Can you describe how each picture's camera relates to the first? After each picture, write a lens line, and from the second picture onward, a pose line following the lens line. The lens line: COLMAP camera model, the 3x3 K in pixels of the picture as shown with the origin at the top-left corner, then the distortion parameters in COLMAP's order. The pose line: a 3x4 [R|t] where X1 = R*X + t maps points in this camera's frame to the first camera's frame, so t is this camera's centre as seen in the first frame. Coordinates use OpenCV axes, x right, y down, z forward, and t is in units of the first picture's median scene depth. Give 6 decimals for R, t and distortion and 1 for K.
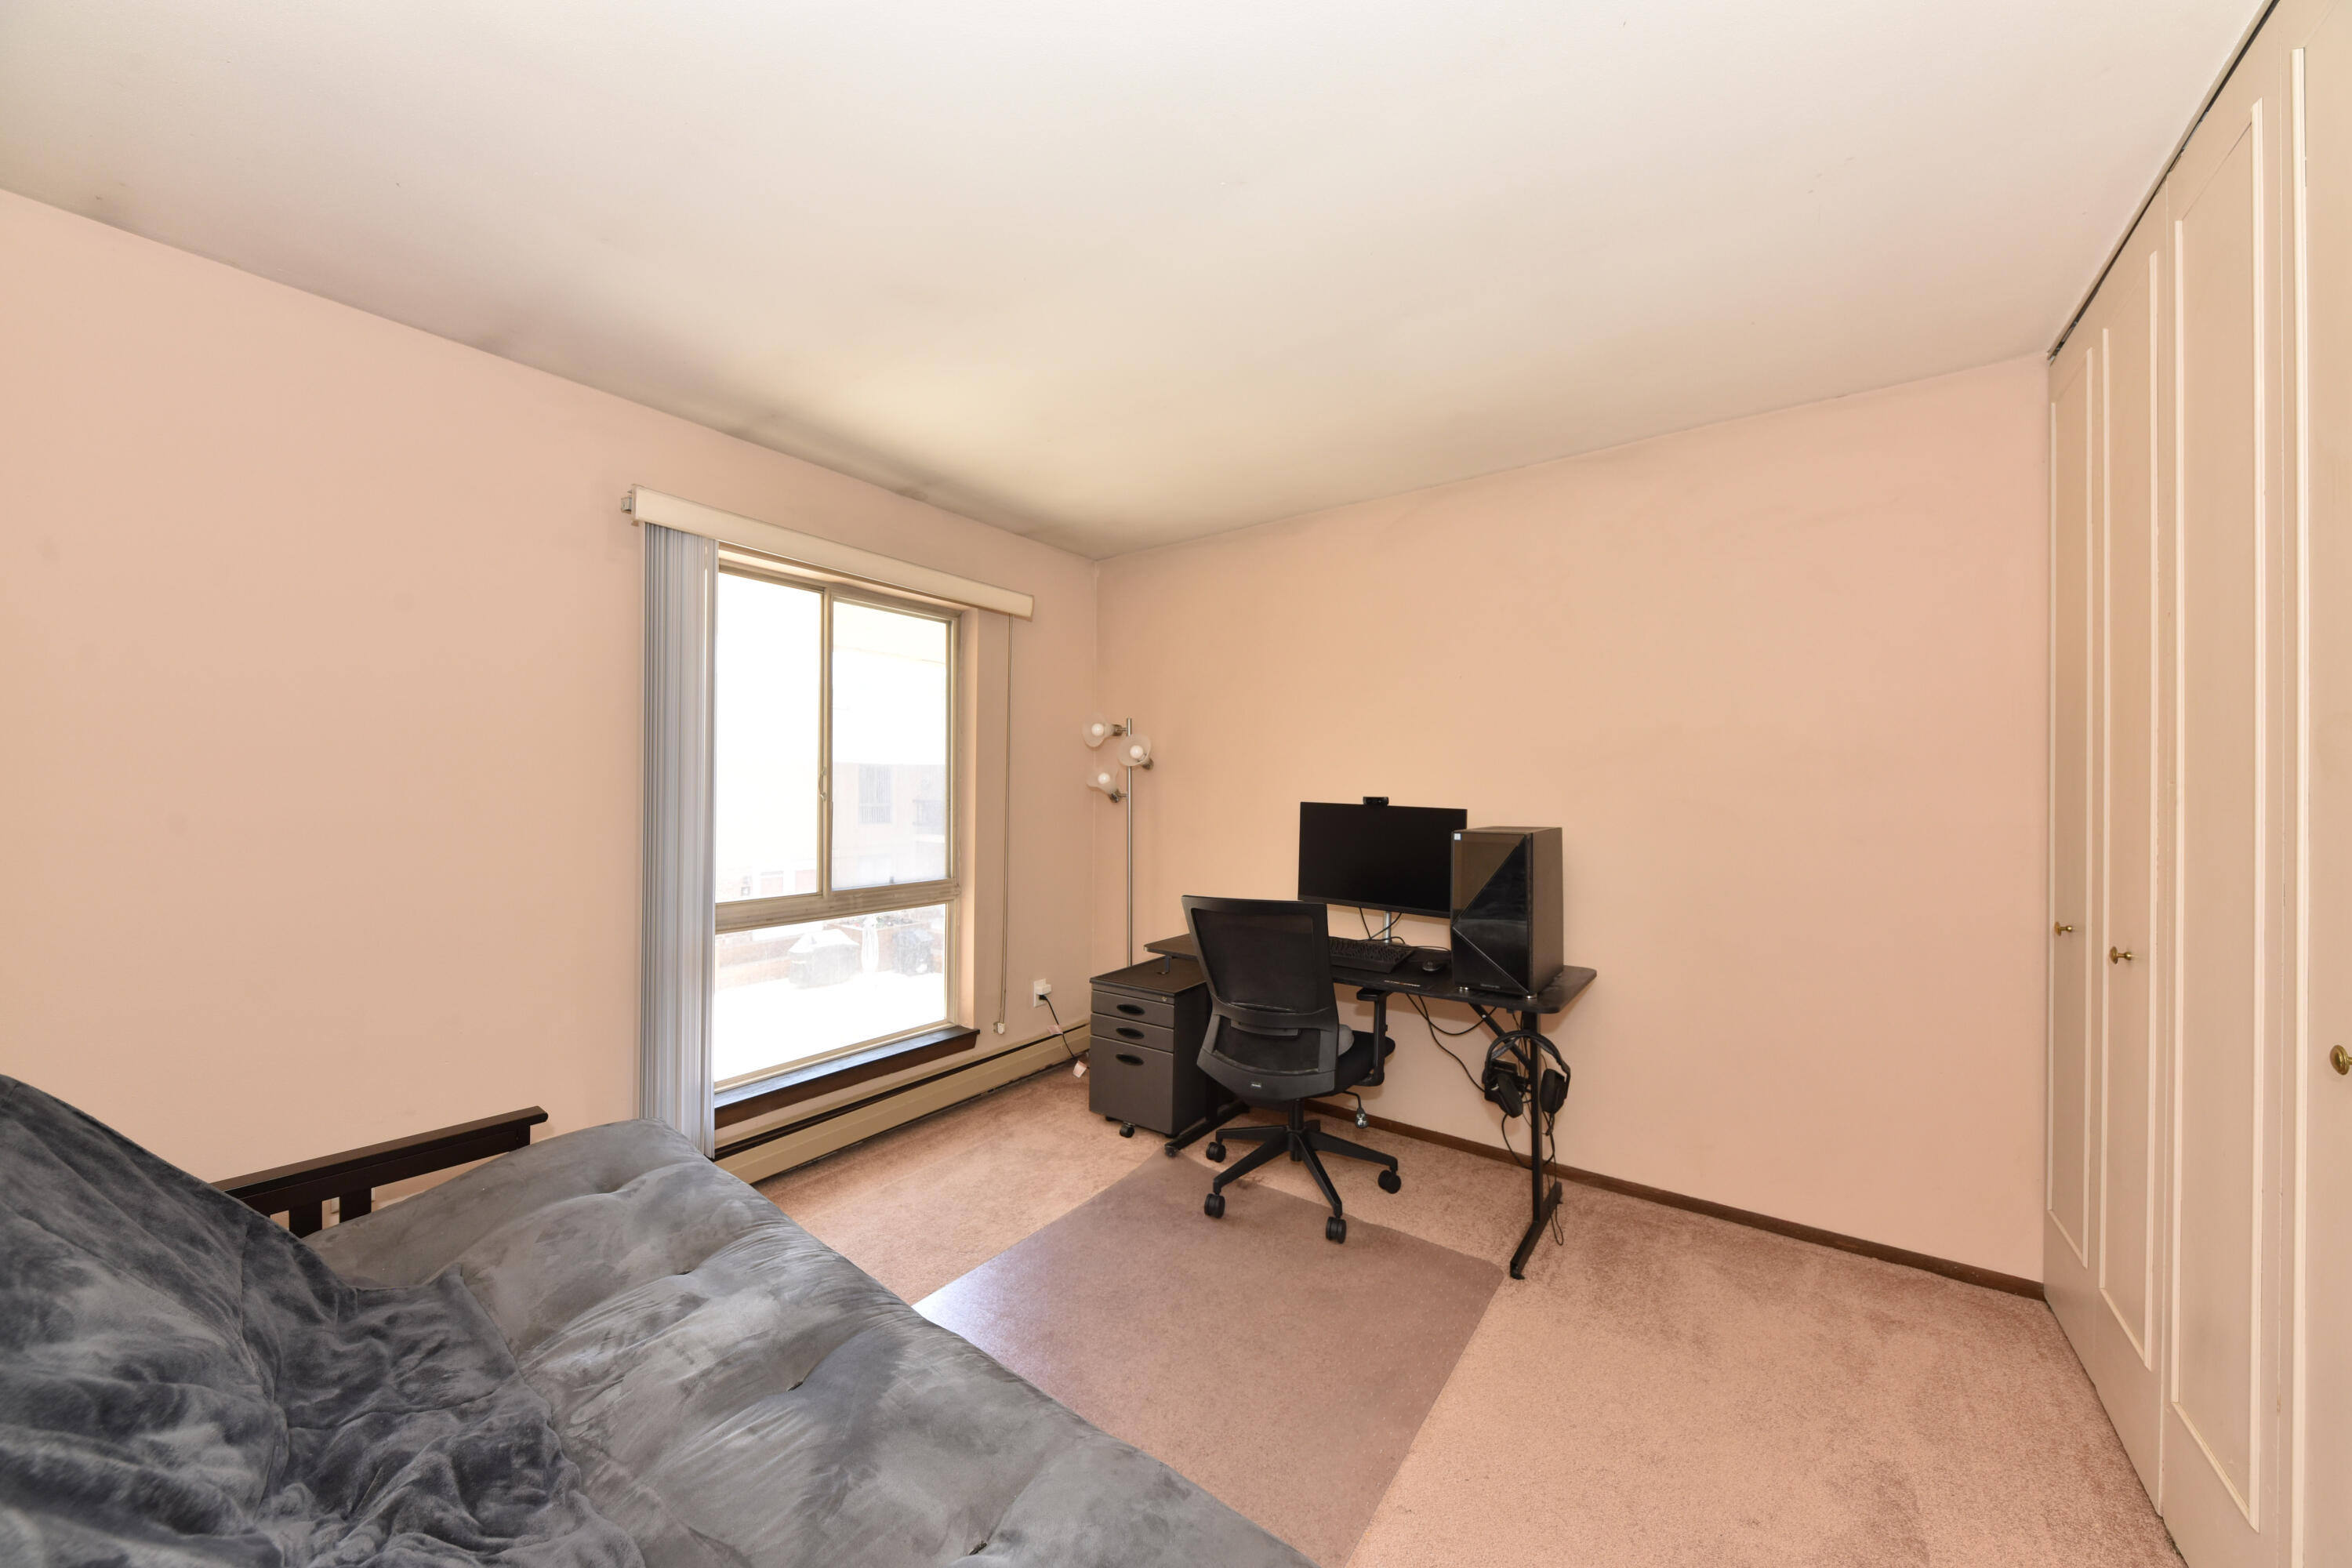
lens RADIAL K [[805.1, 0, 1192.1], [0, 805.1, 784.5], [0, 0, 1]] dist [0.000662, -0.004699]
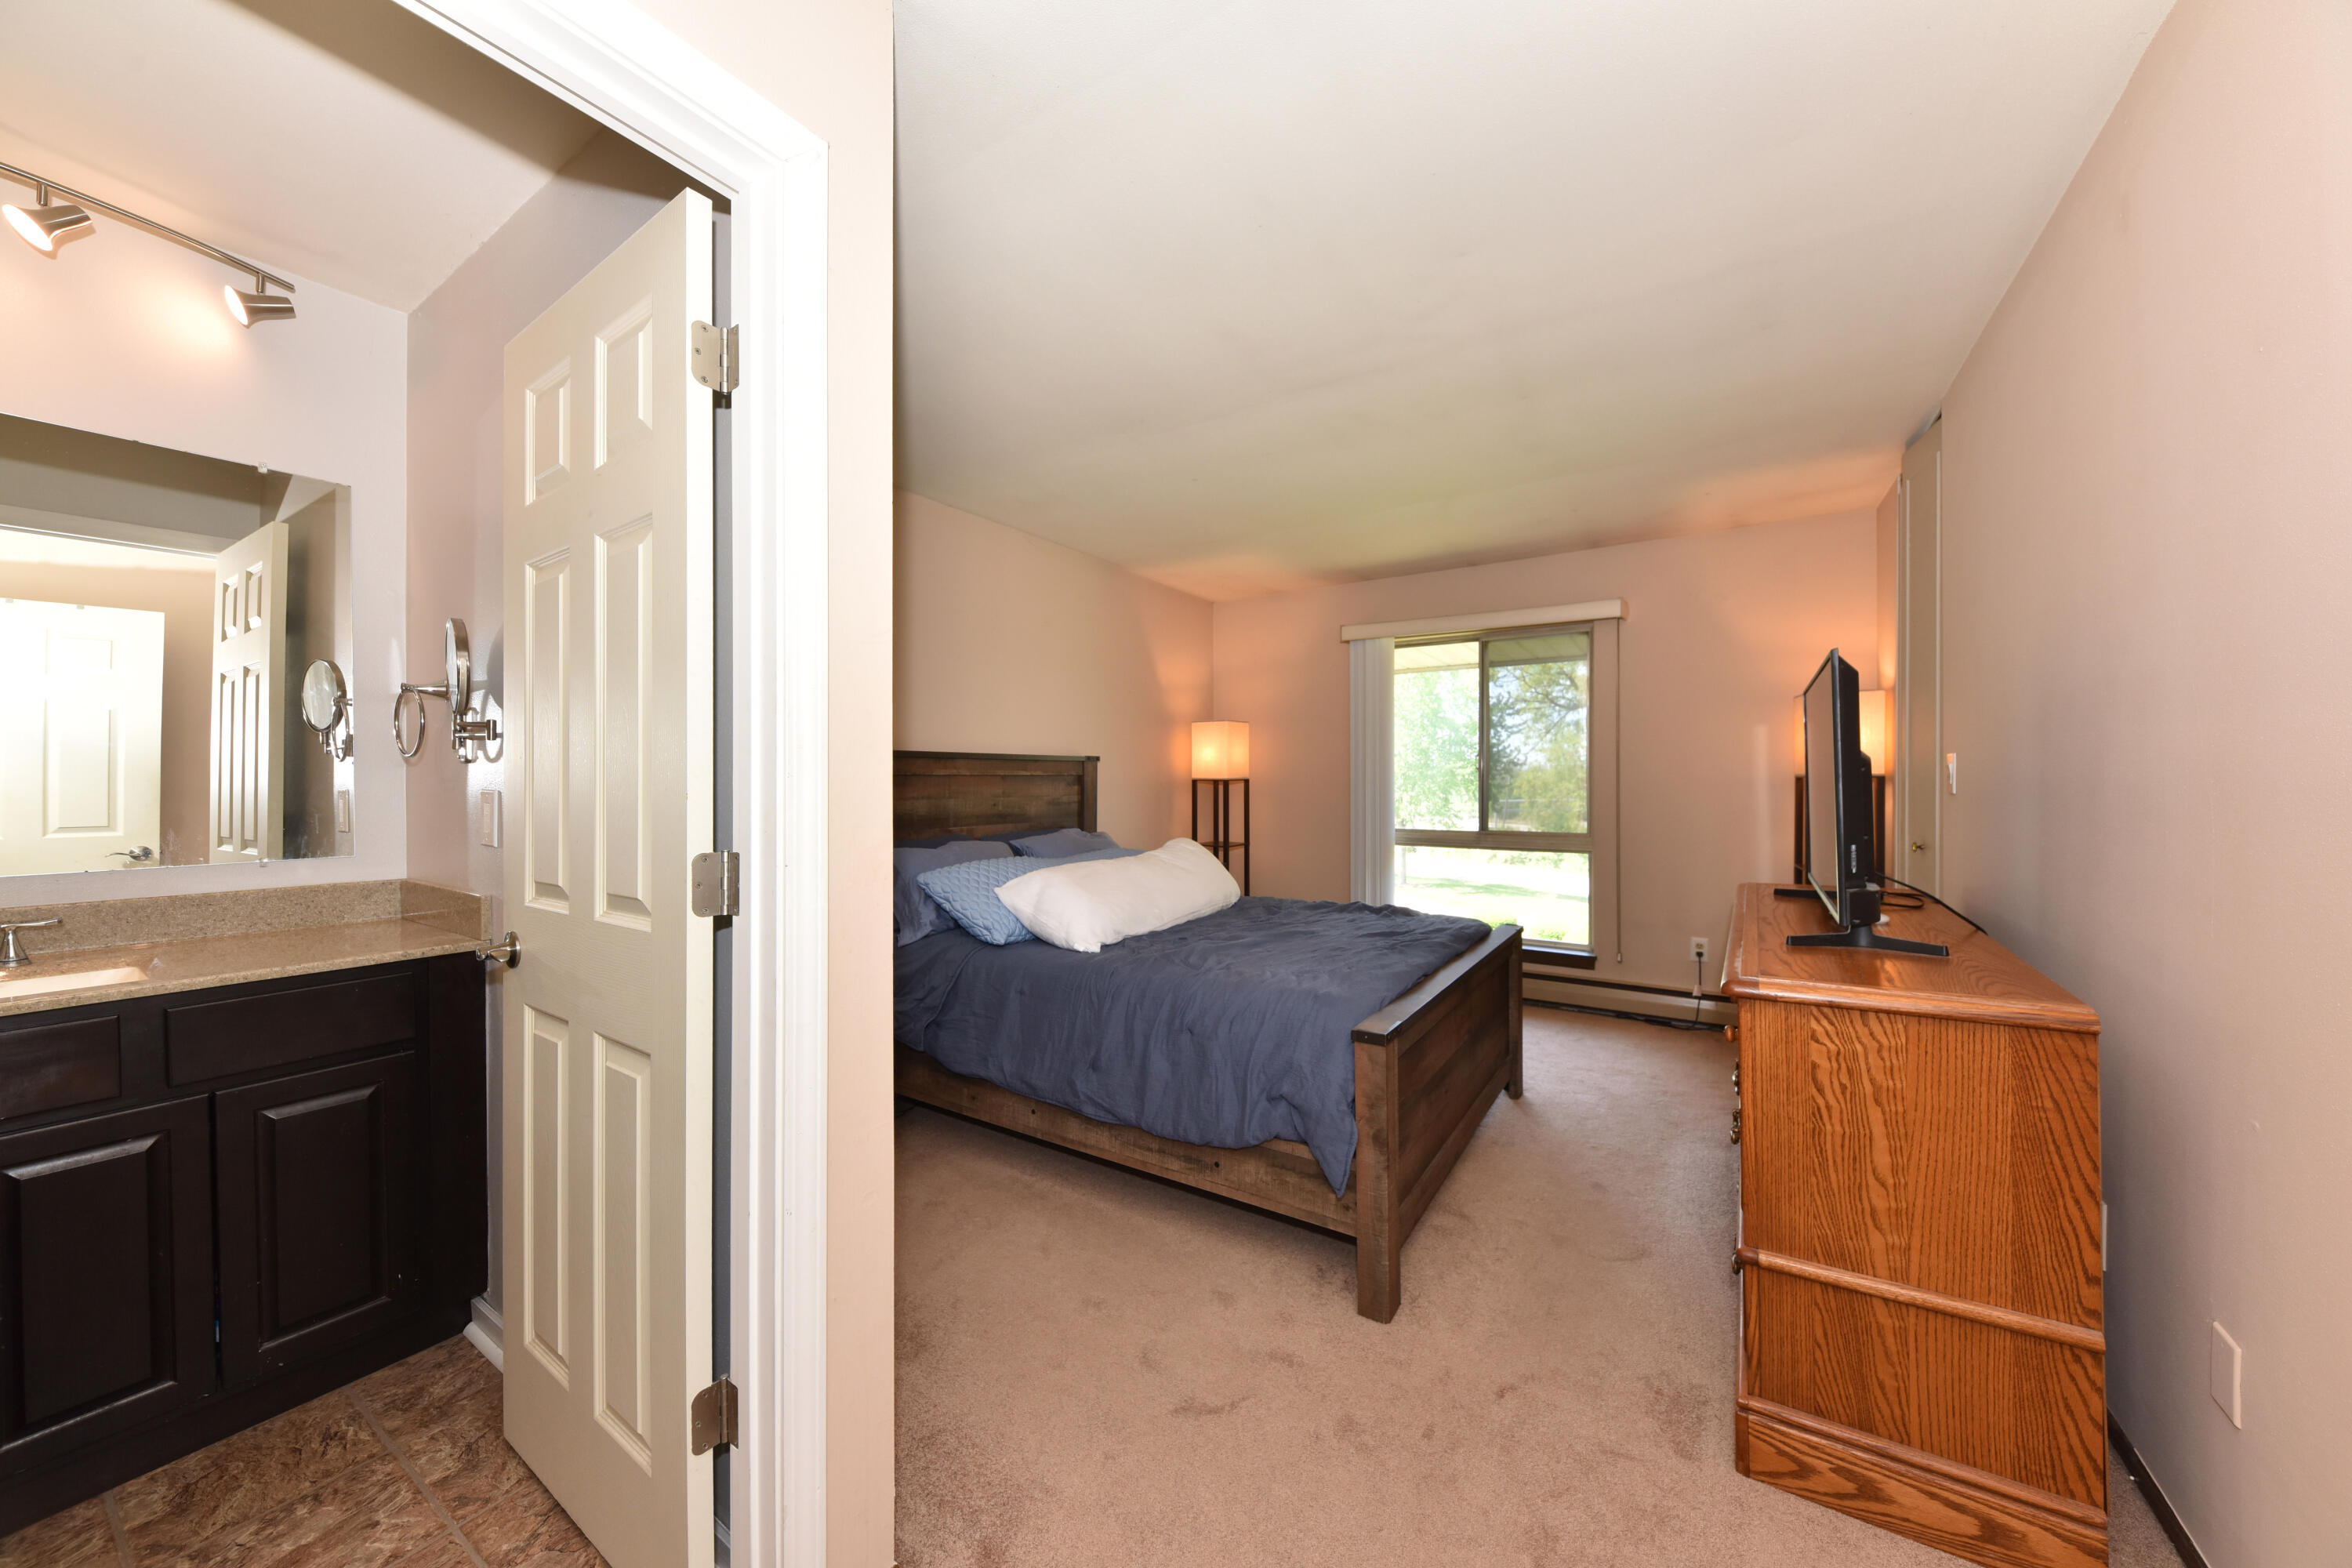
lens RADIAL K [[805.1, 0, 1192.1], [0, 805.1, 784.5], [0, 0, 1]] dist [0.000662, -0.004699]
pose [[0.053102, -0.001517, -0.998588, 0.944050], [0.006953, 0.999975, -0.001150, 0.034155], [0.998565, -0.006882, 0.053111, 0.312180]]
